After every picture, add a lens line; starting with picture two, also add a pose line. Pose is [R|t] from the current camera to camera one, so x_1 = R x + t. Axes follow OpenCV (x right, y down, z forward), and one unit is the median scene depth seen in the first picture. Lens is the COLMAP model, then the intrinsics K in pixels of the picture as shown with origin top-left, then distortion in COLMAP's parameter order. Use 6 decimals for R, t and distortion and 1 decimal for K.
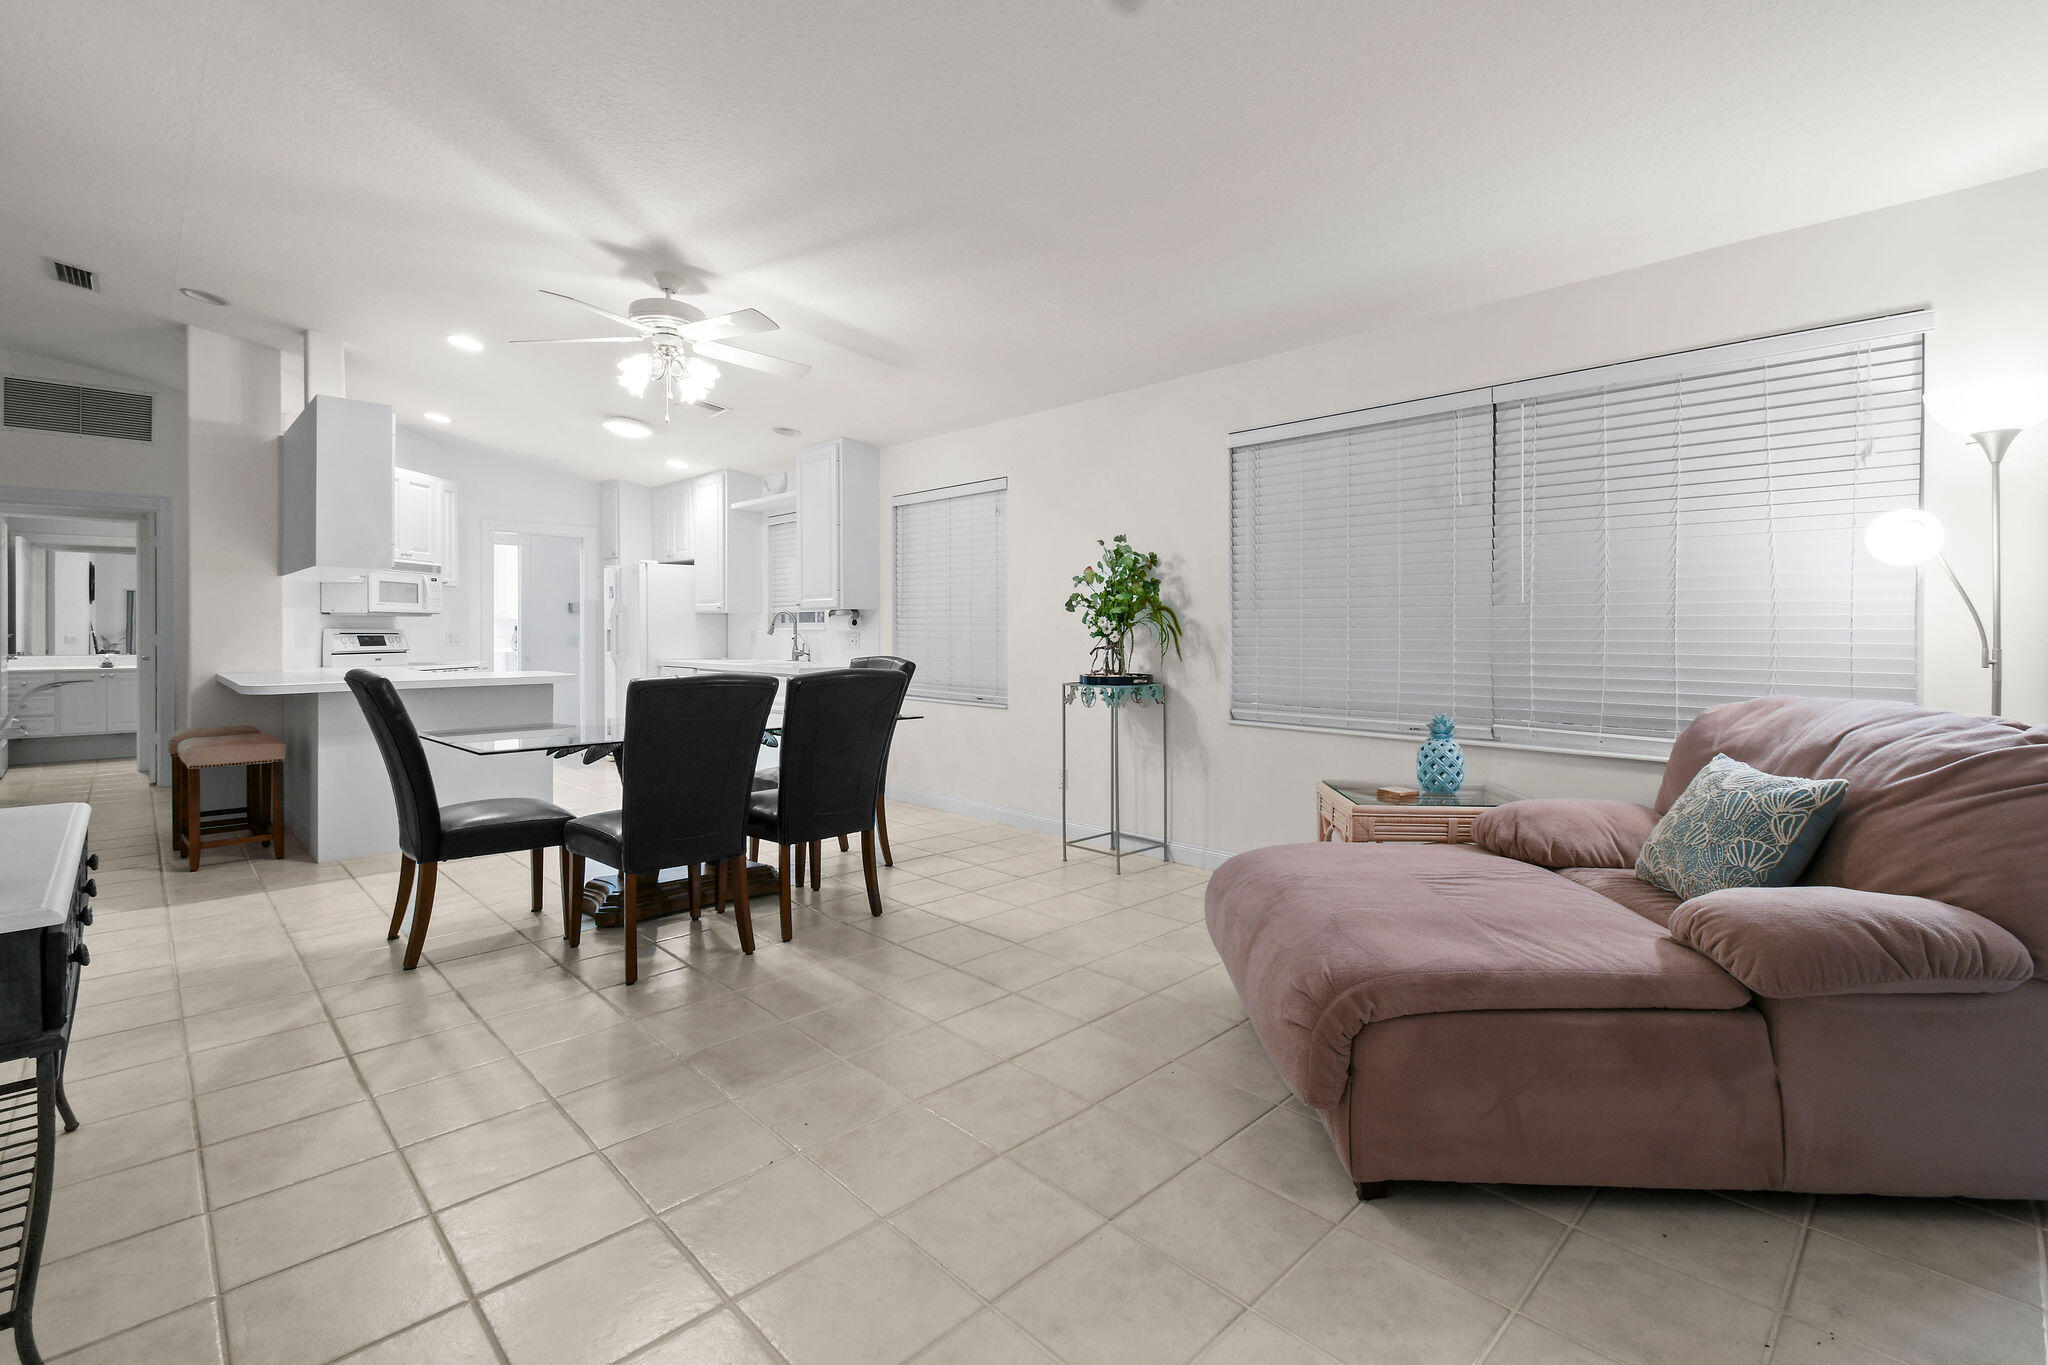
lens RADIAL K [[918.9, 0, 1042.0], [0, 918.9, 638.1], [0, 0, 1]] dist [0.009699, -0.004733]
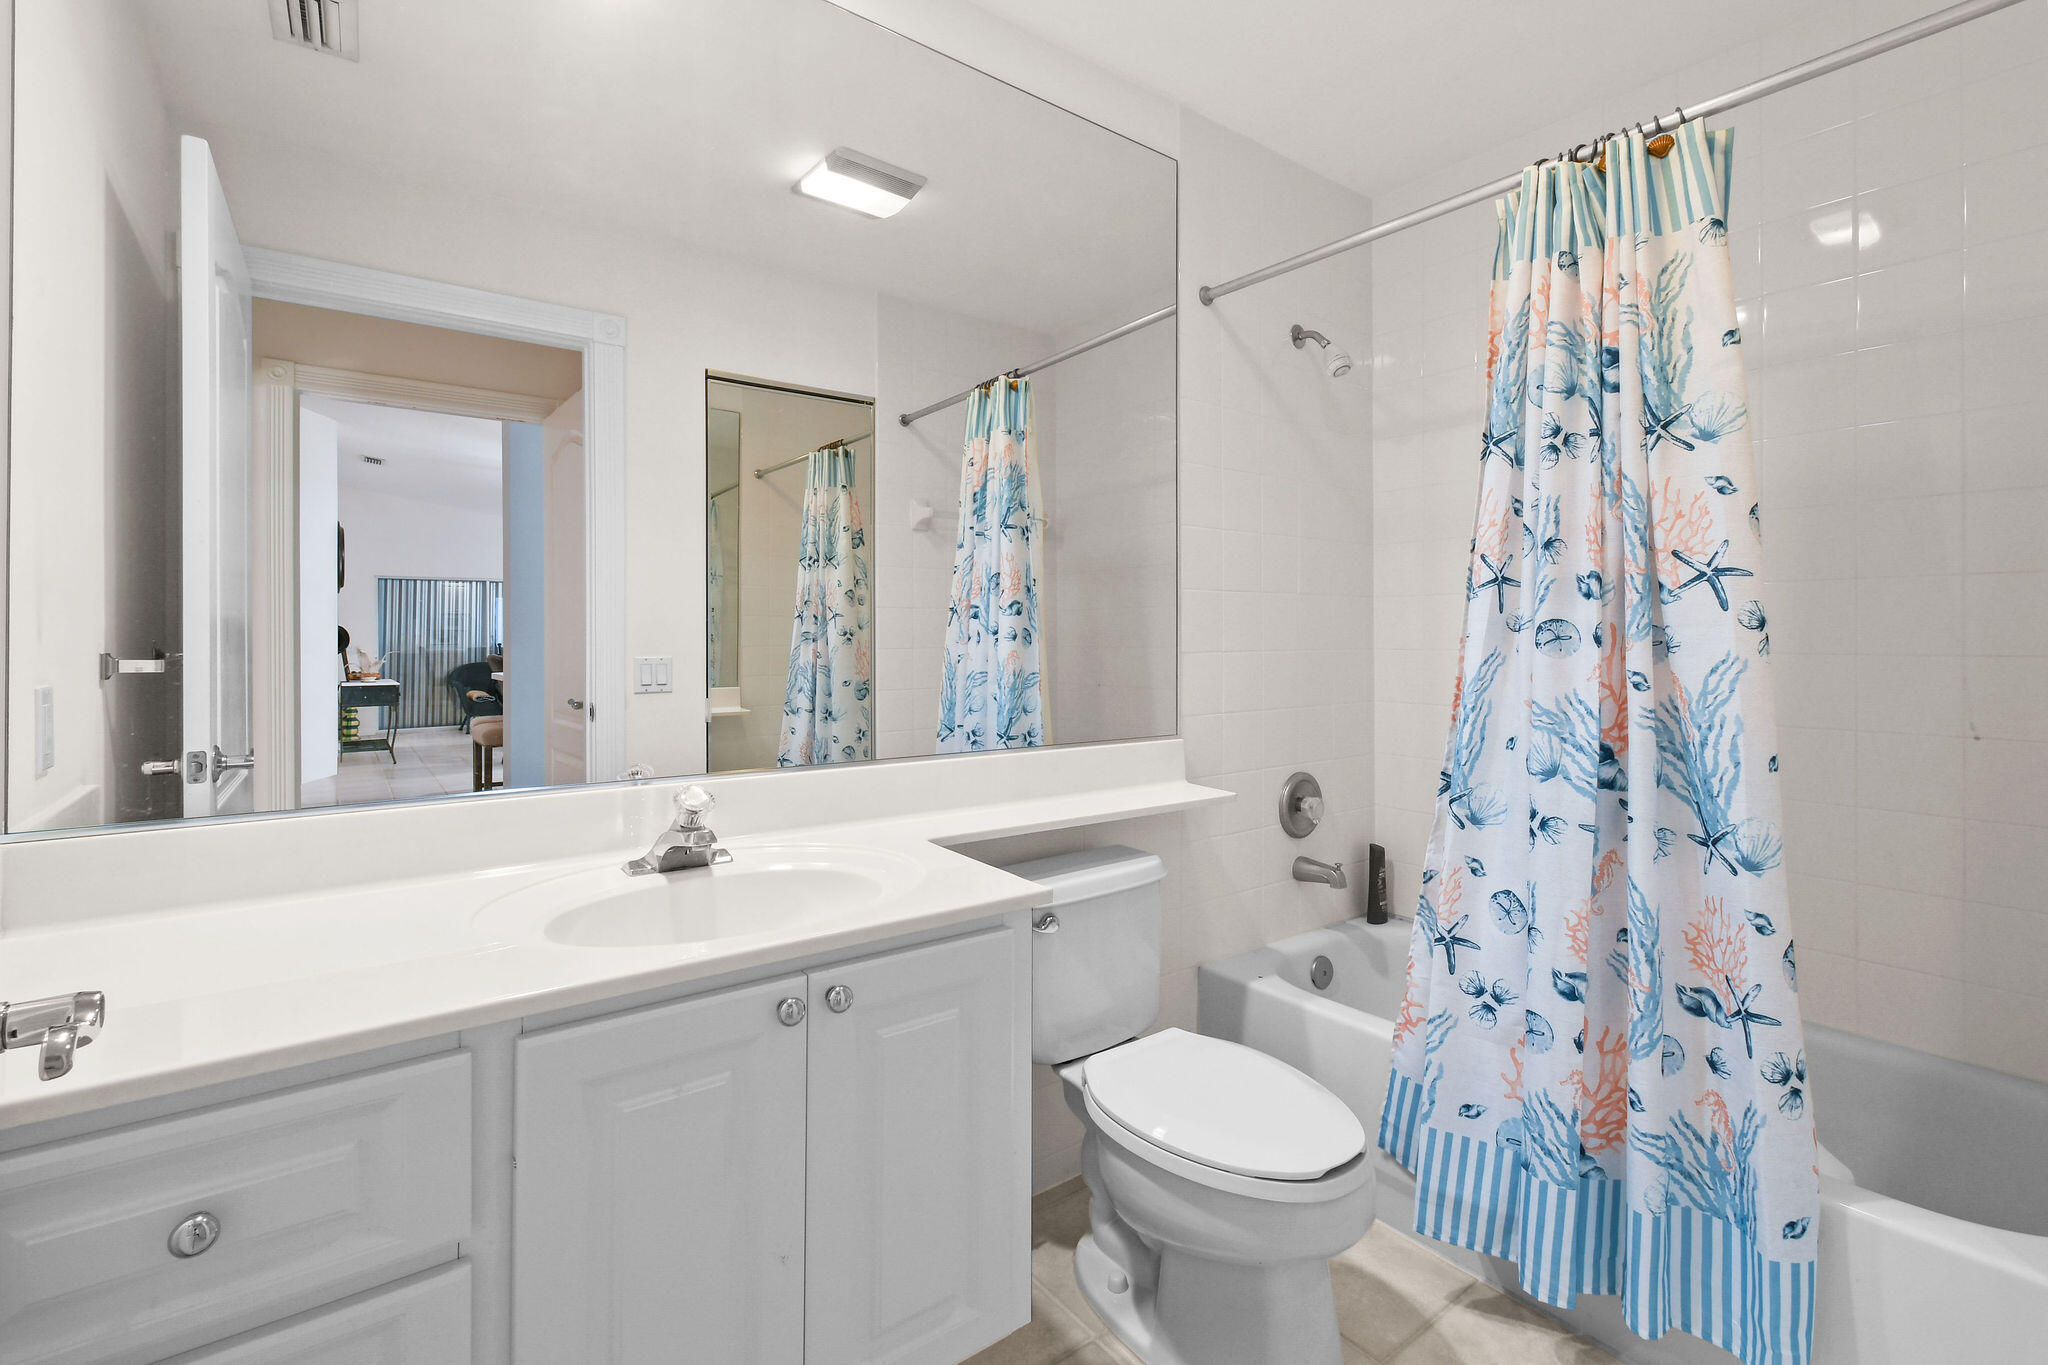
lens RADIAL K [[918.9, 0, 1041.5], [0, 918.9, 636.6], [0, 0, 1]] dist [0.009699, -0.004733]
pose [[0.993039, -0.003654, -0.117731, -1.426051], [0.002609, 0.999956, -0.009025, -0.008861], [0.117759, 0.008655, 0.993005, 1.298549]]
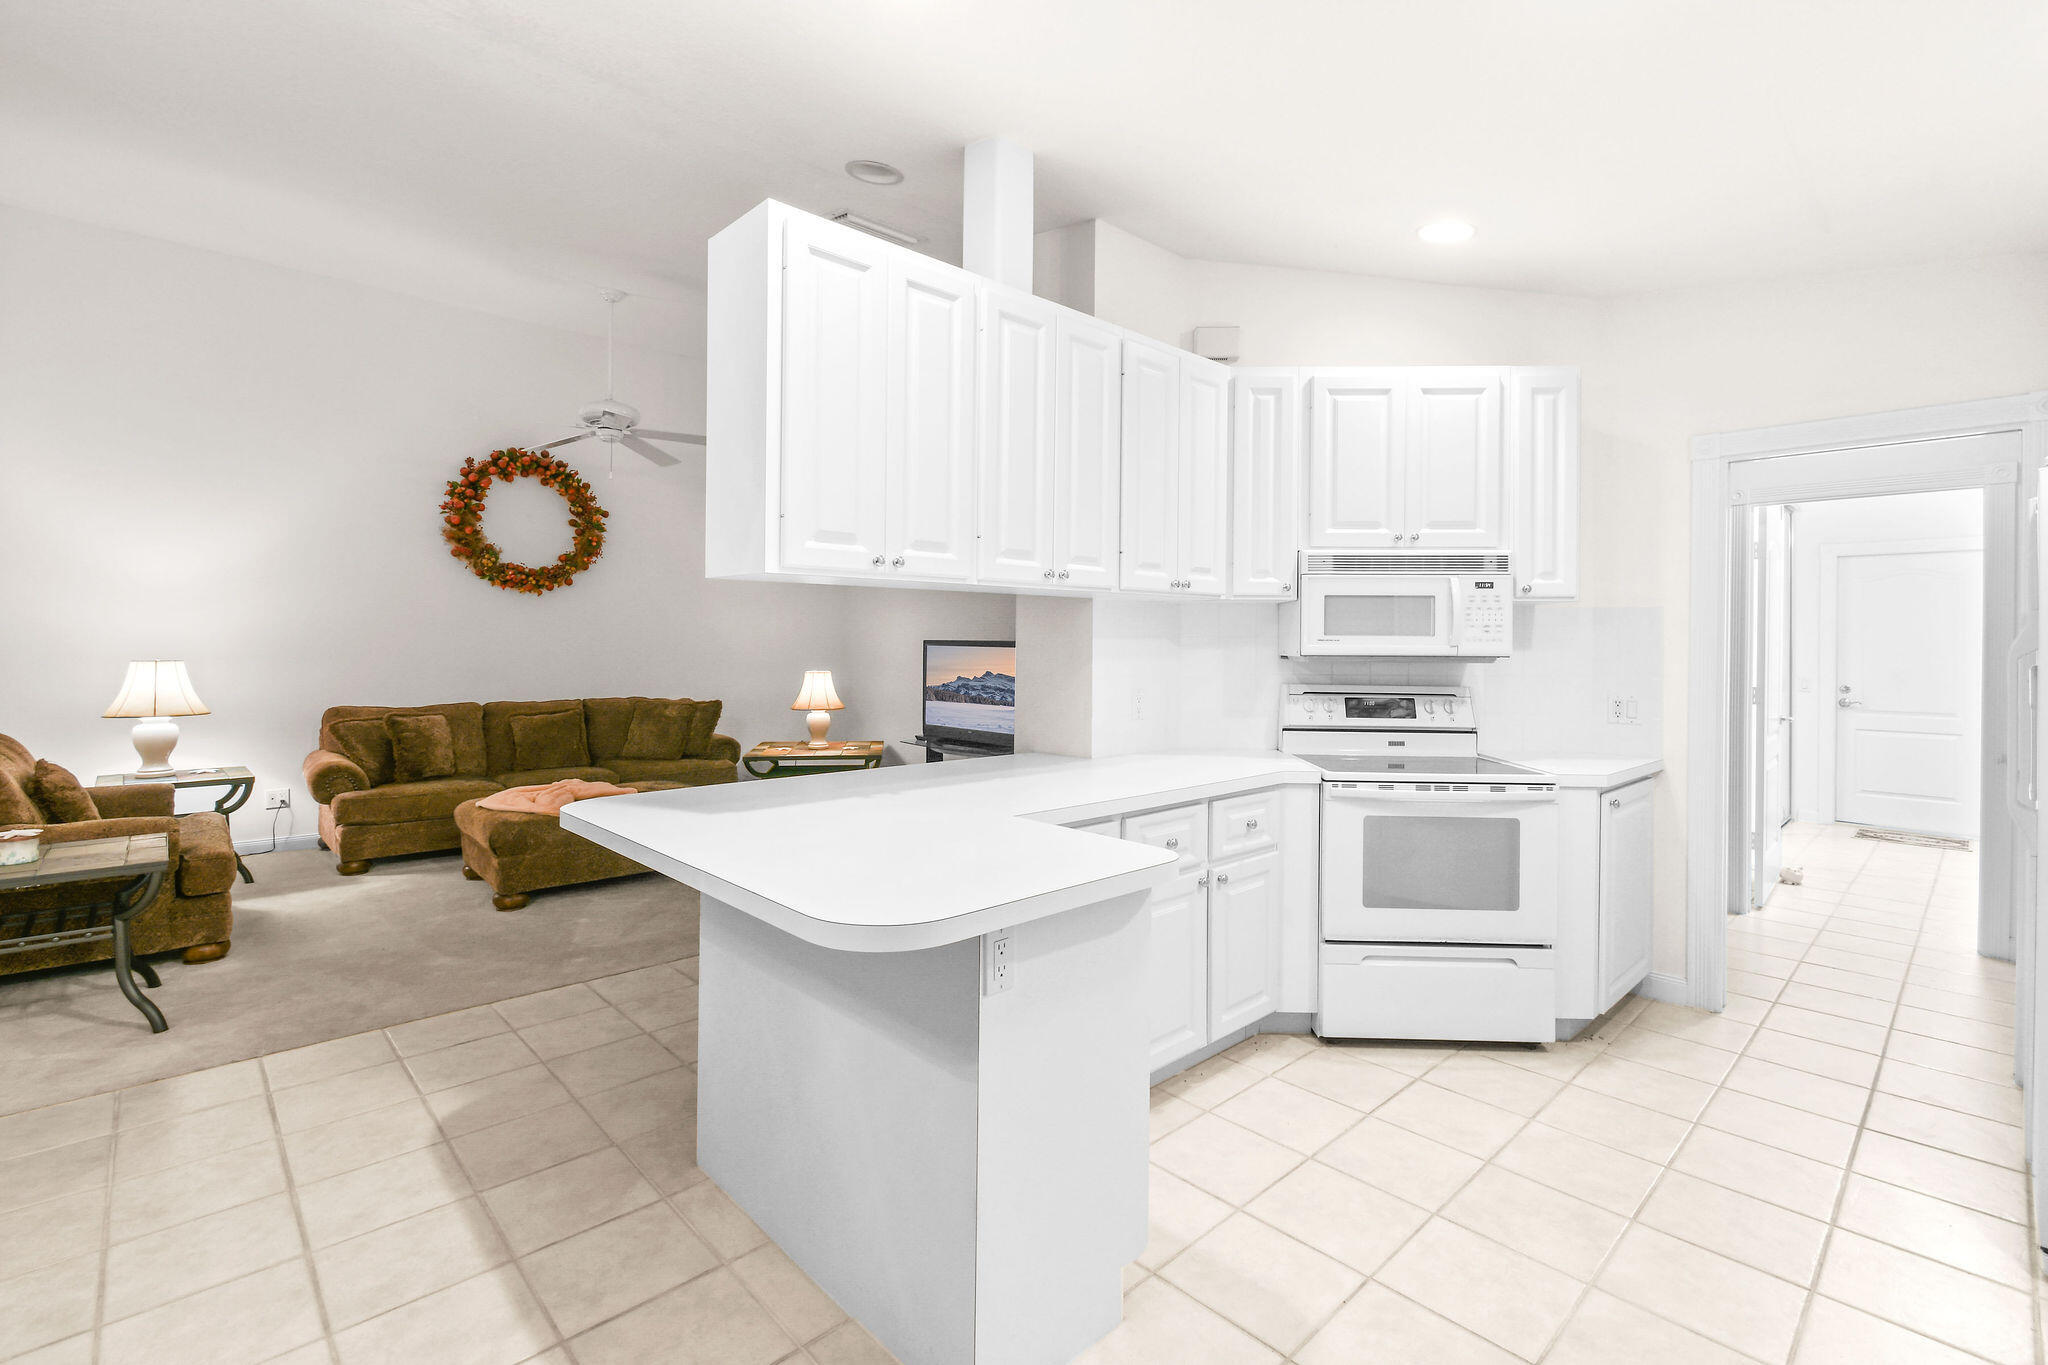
lens RADIAL K [[918.9, 0, 1019.5], [0, 918.9, 651.9], [0, 0, 1]] dist [0.009699, -0.004733]
pose [[-0.026828, 0.009449, -0.999595, -0.234519], [-0.017704, 0.999794, 0.009926, -0.037409], [0.999483, 0.017963, -0.026655, 0.975847]]
